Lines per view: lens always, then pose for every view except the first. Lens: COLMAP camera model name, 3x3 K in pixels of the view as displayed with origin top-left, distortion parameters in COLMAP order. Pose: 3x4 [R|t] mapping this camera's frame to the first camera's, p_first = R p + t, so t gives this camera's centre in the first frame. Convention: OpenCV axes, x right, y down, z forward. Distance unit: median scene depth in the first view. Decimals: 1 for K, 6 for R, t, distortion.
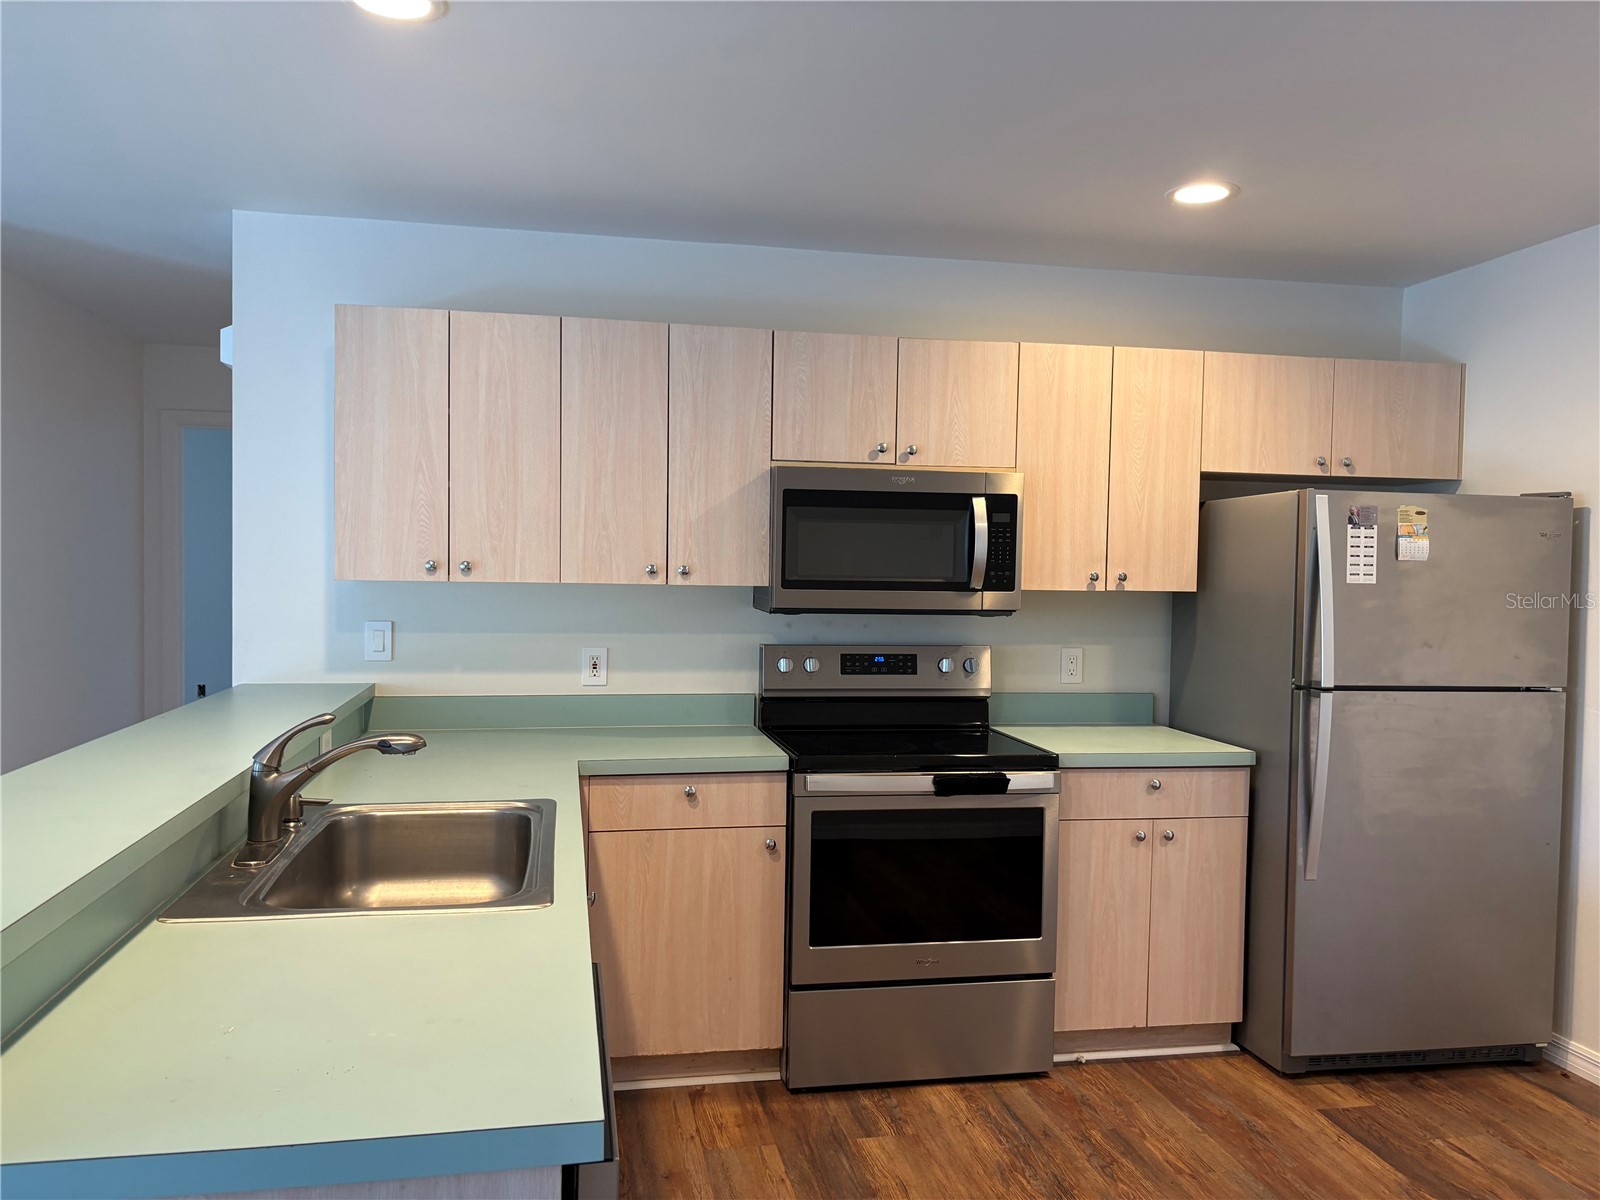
lens RADIAL K [[1215.5, 0, 793.1], [0, 1215.5, 603.7], [0, 0, 1]] dist [0.040459, -0.046005]
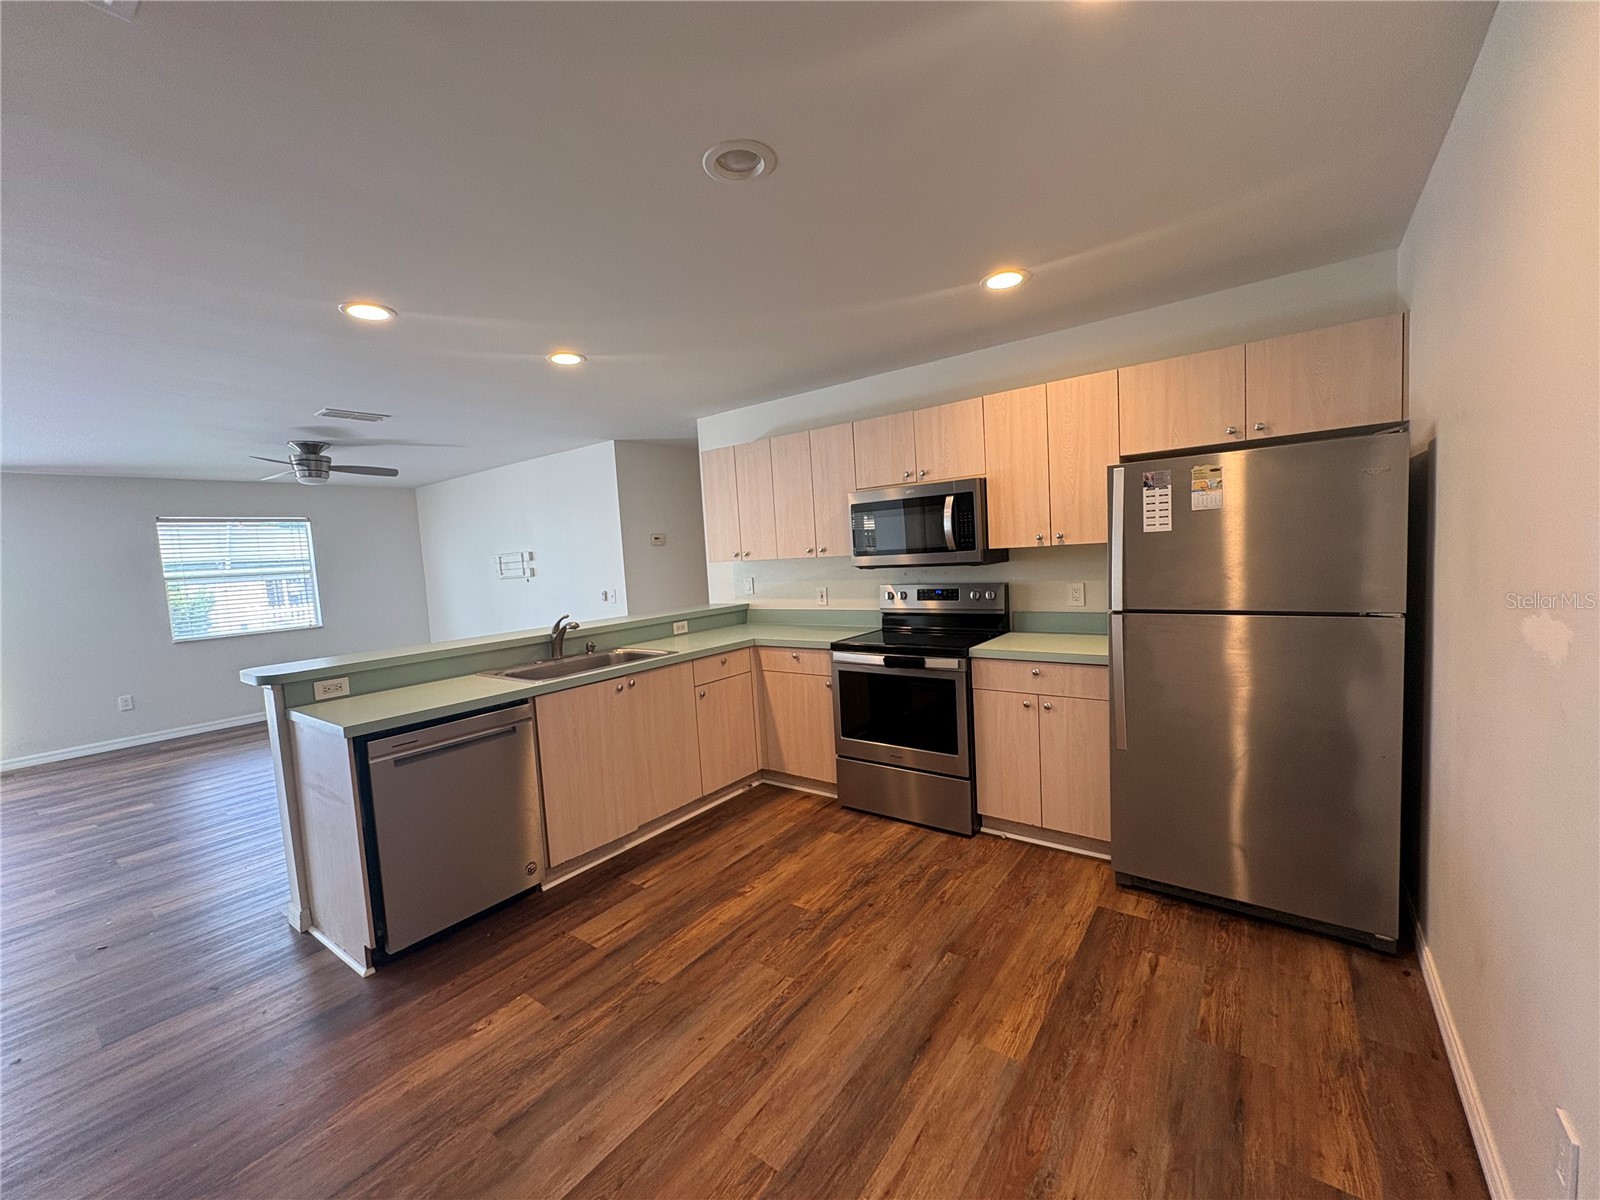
lens RADIAL K [[640.3, 0, 800.0], [0, 640.3, 600.0], [0, 0, 1]] dist [0.001228, 0.000003]
pose [[0.667217, 0.001033, -0.744862, 0.693316], [0.045417, 0.998082, 0.042067, 0.009879], [0.743477, -0.061897, 0.665891, 0.248603]]
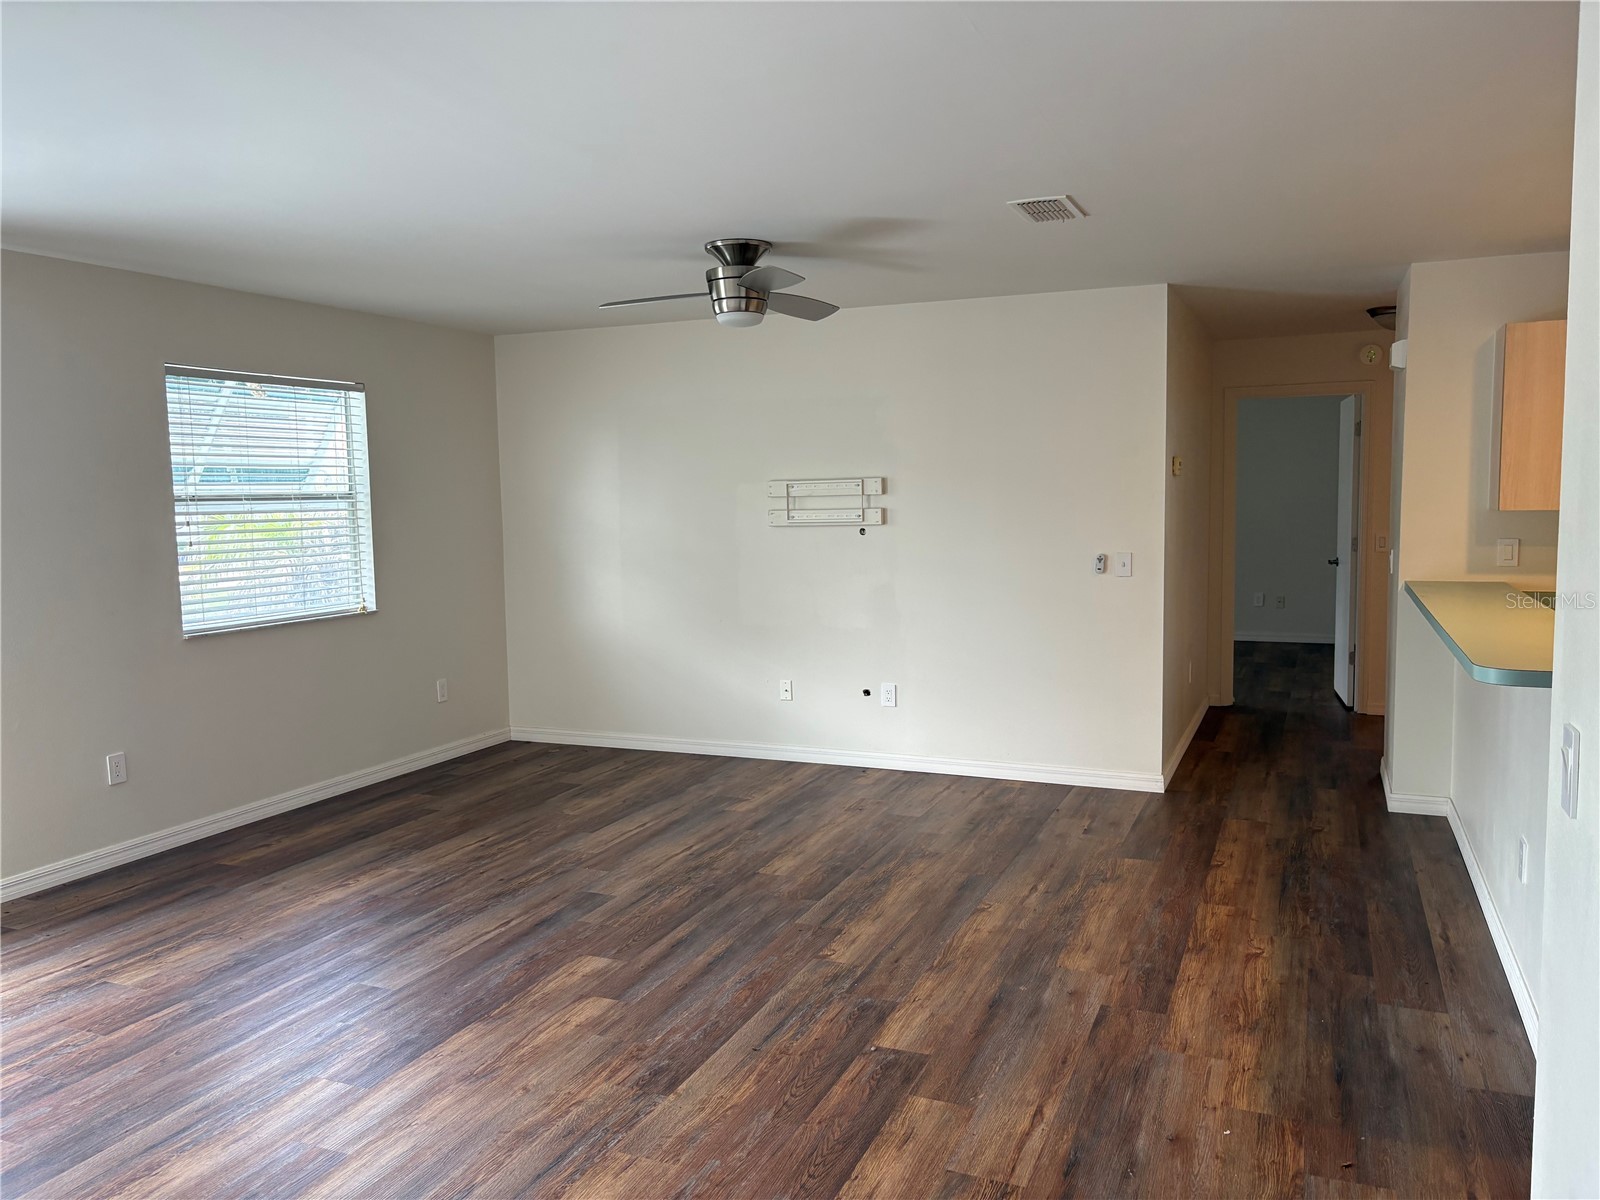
lens RADIAL K [[1215.5, 0, 793.1], [0, 1215.5, 603.7], [0, 0, 1]] dist [0.040459, -0.046005]
pose [[0.825258, 0.023217, -0.564279, -0.229869], [0.010051, 0.998393, 0.055777, 0.001626], [0.564667, -0.051702, 0.823698, -0.681265]]
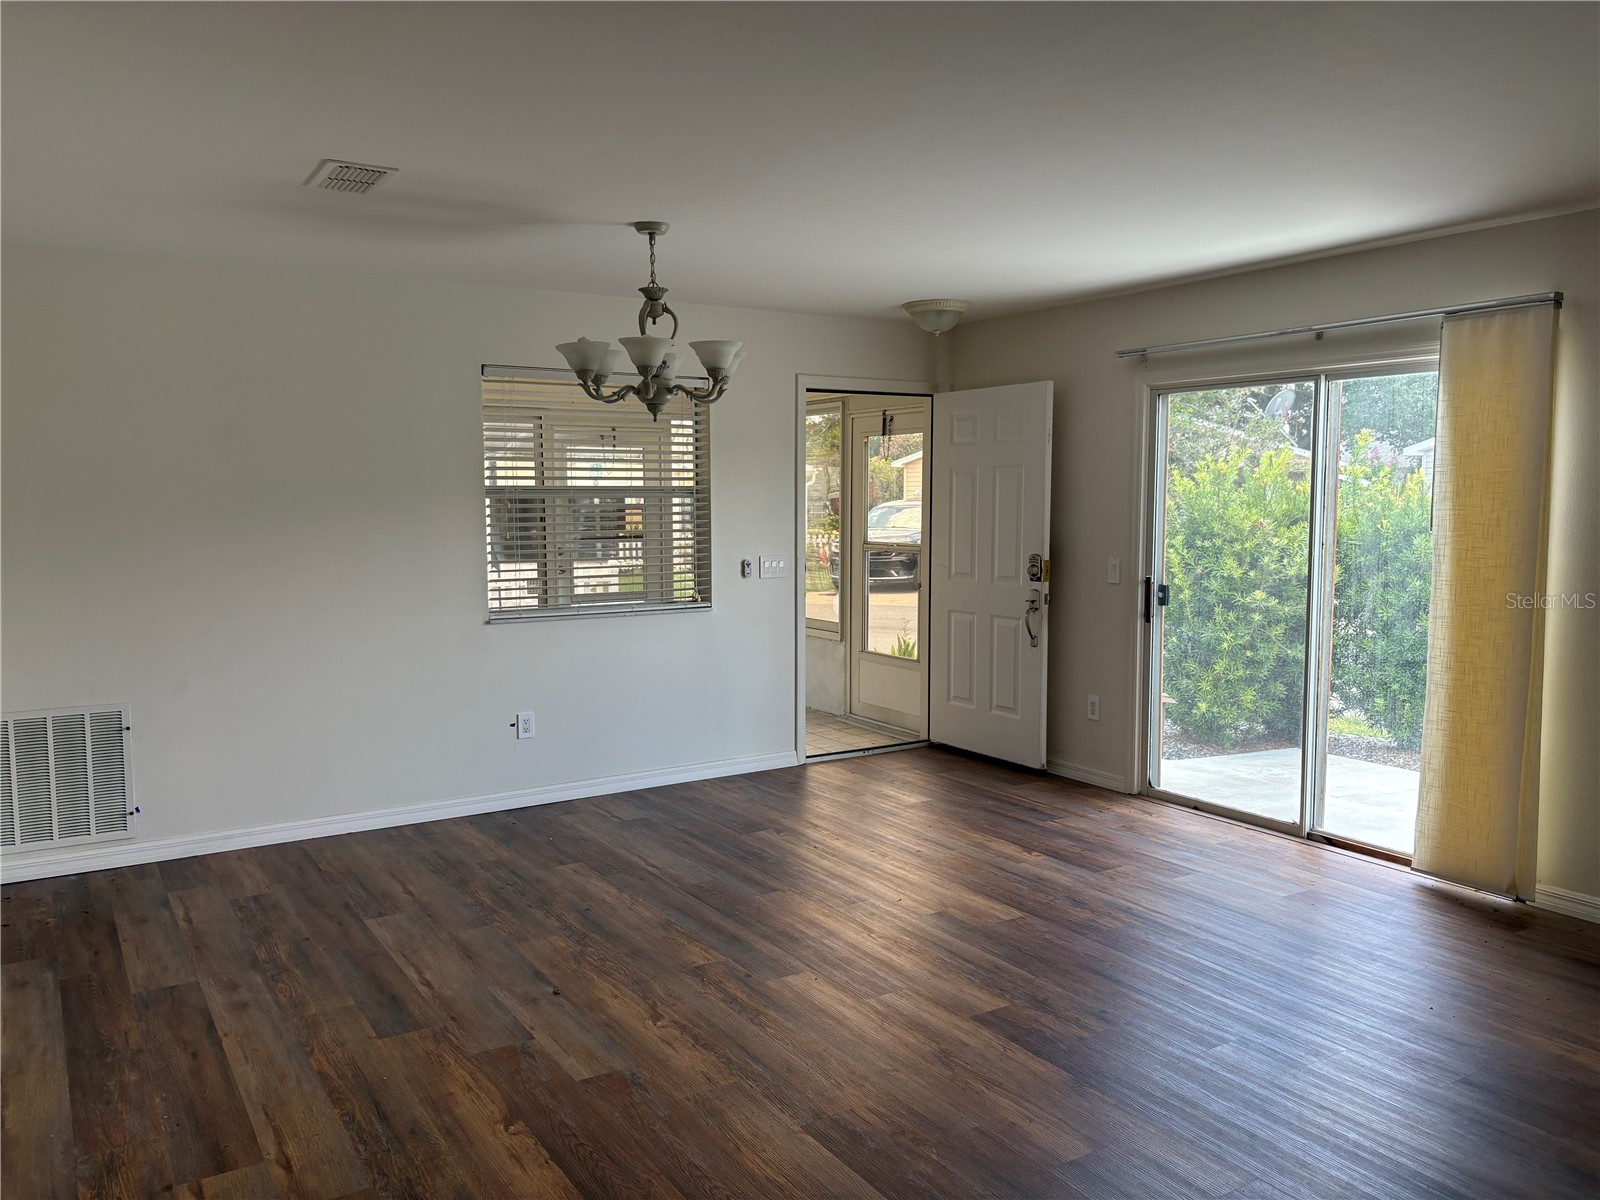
lens RADIAL K [[1215.5, 0, 793.1], [0, 1215.5, 603.7], [0, 0, 1]] dist [0.040459, -0.046005]
pose [[-0.933535, 0.020389, -0.357905, -0.488948], [-0.022248, 0.993162, 0.114606, -0.045870], [0.357794, 0.114951, -0.926698, 0.670134]]
